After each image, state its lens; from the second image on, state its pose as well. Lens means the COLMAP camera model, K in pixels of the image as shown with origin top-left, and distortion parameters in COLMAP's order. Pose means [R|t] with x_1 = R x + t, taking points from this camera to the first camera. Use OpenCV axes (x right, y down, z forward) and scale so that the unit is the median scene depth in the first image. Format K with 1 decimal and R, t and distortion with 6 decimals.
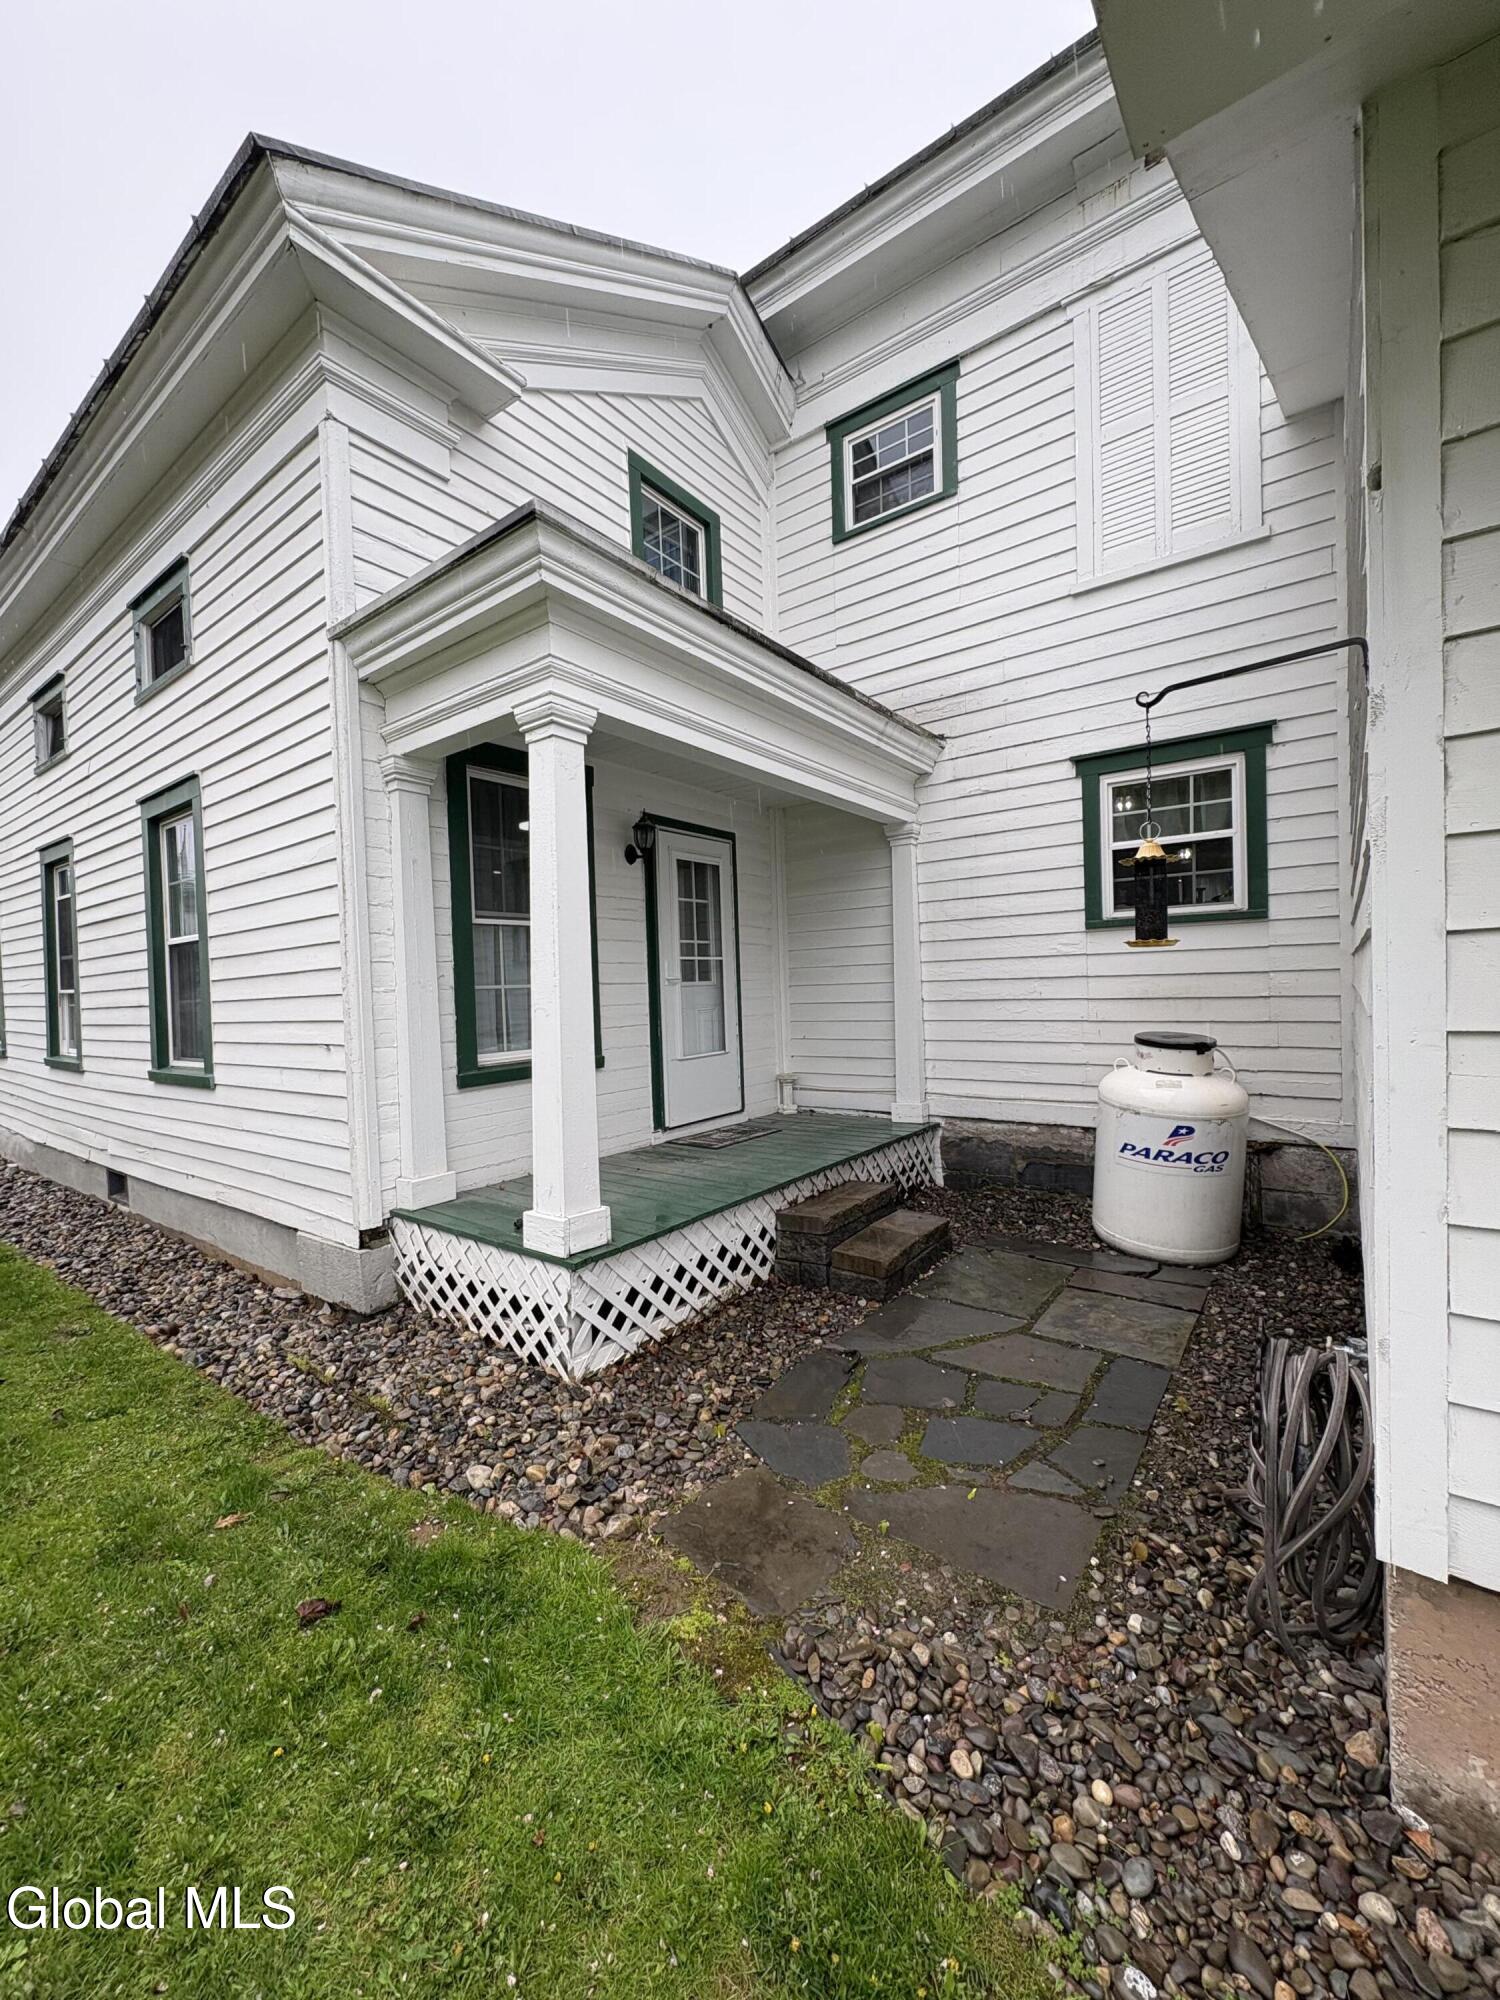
lens RADIAL K [[798.5, 0, 749.5], [0, 798.5, 1002.2], [0, 0, 1]] dist [0.001561, -0.000725]
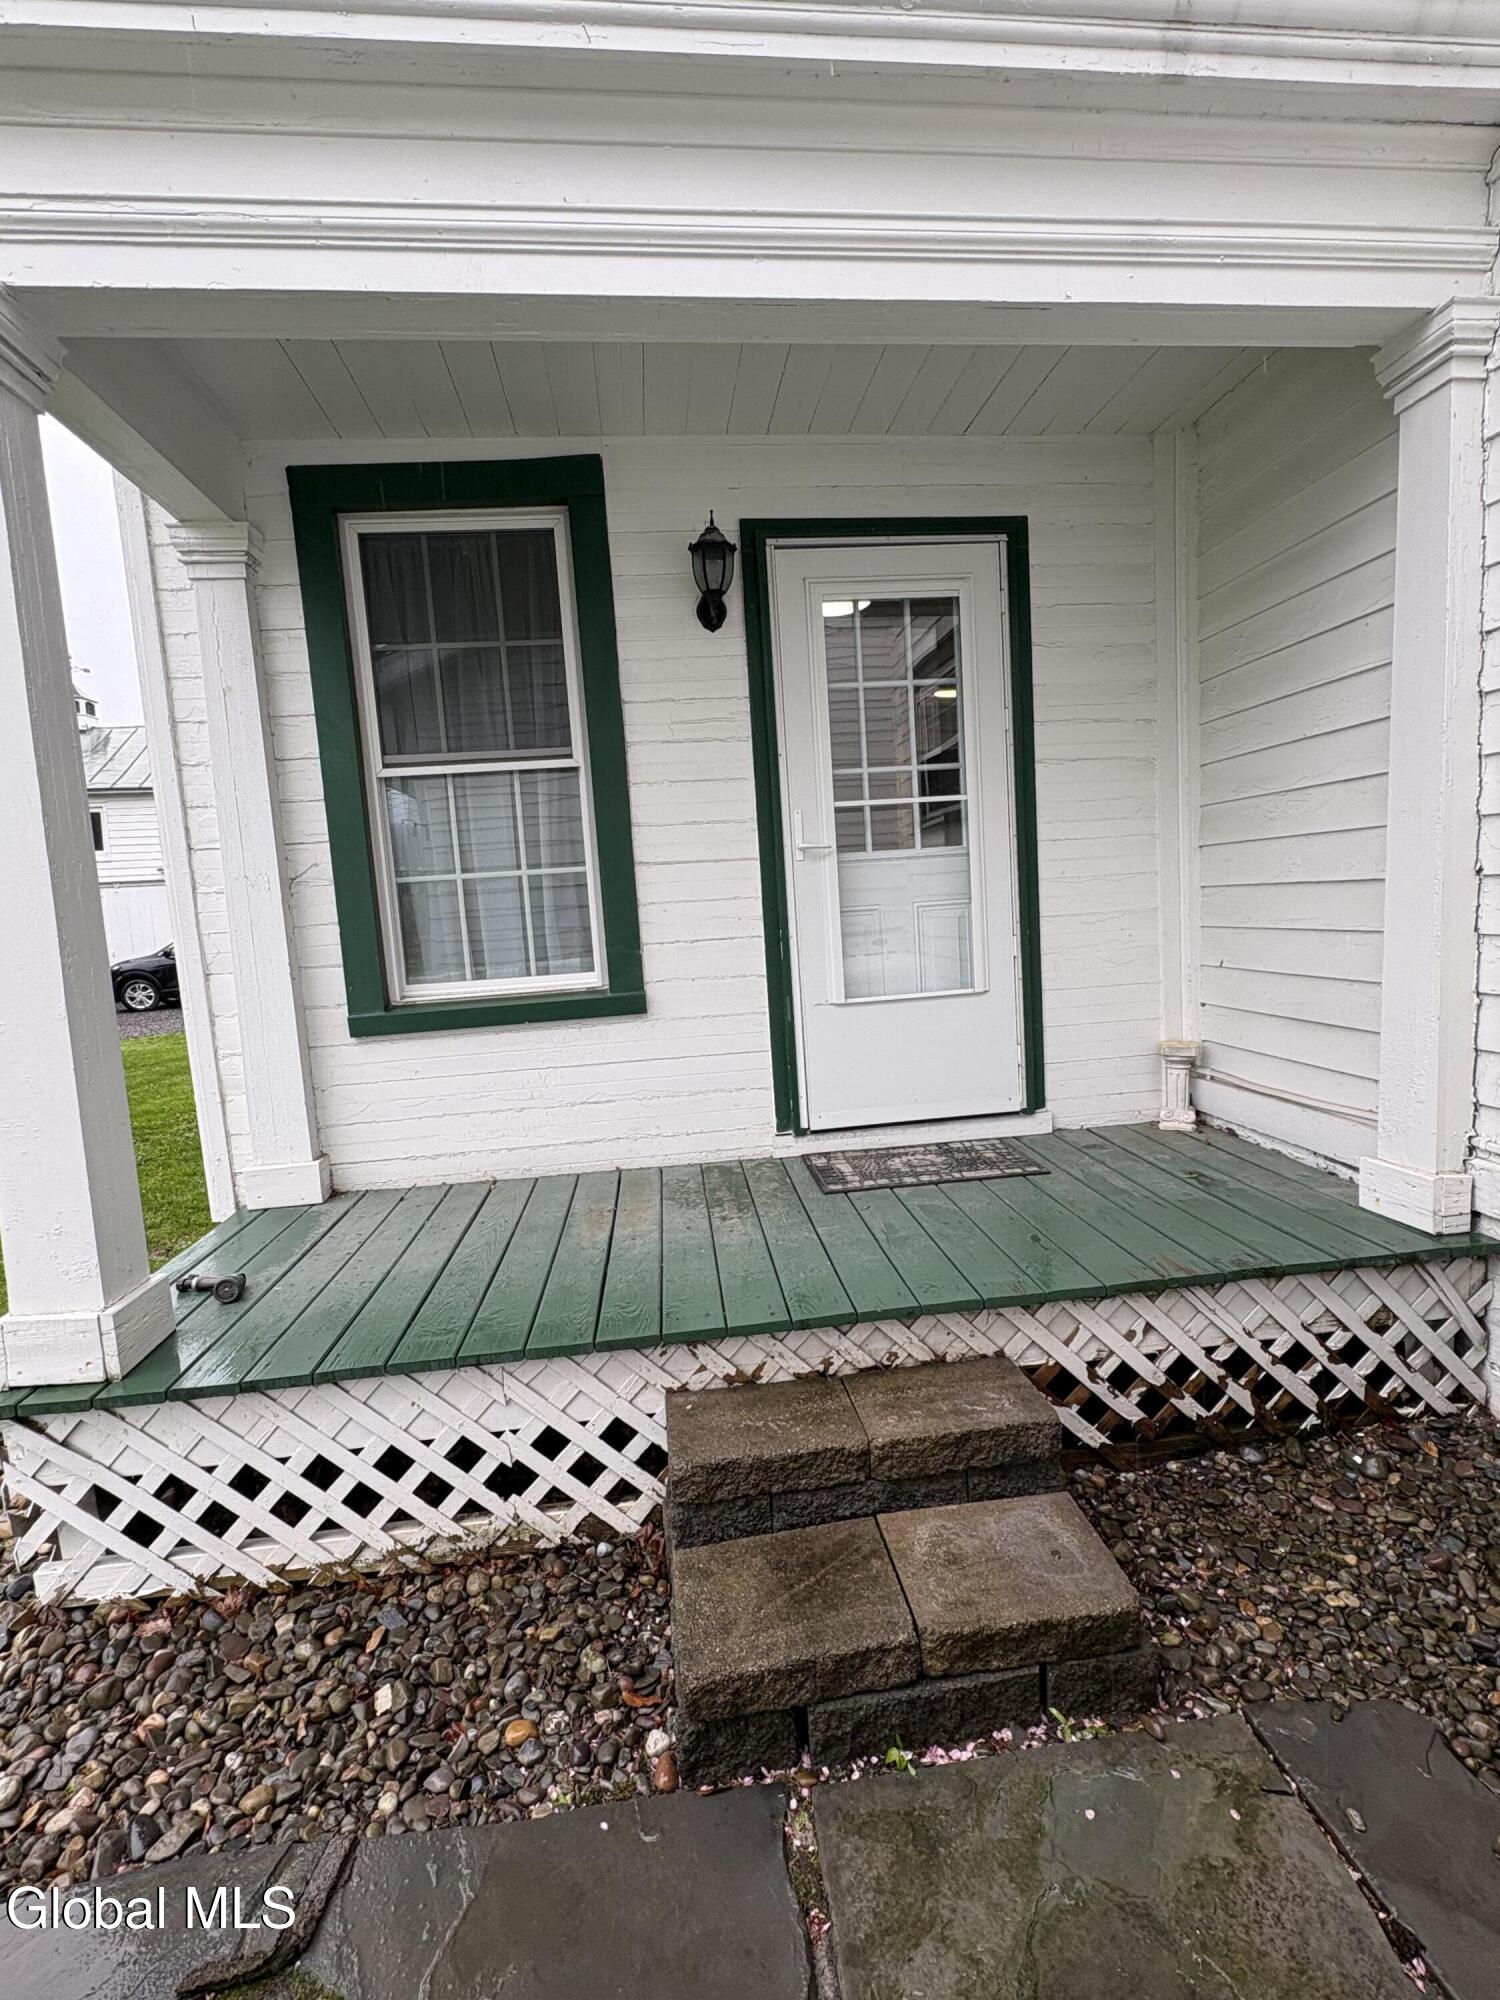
lens RADIAL K [[943.4, 0, 757.2], [0, 943.4, 1003.7], [0, 0, 1]] dist [-0.001635, -0.000245]
pose [[0.681910, 0.074497, -0.727633, 0.415425], [0.025105, 0.991830, 0.125074, -0.008028], [0.731005, -0.103557, 0.674468, 0.706443]]
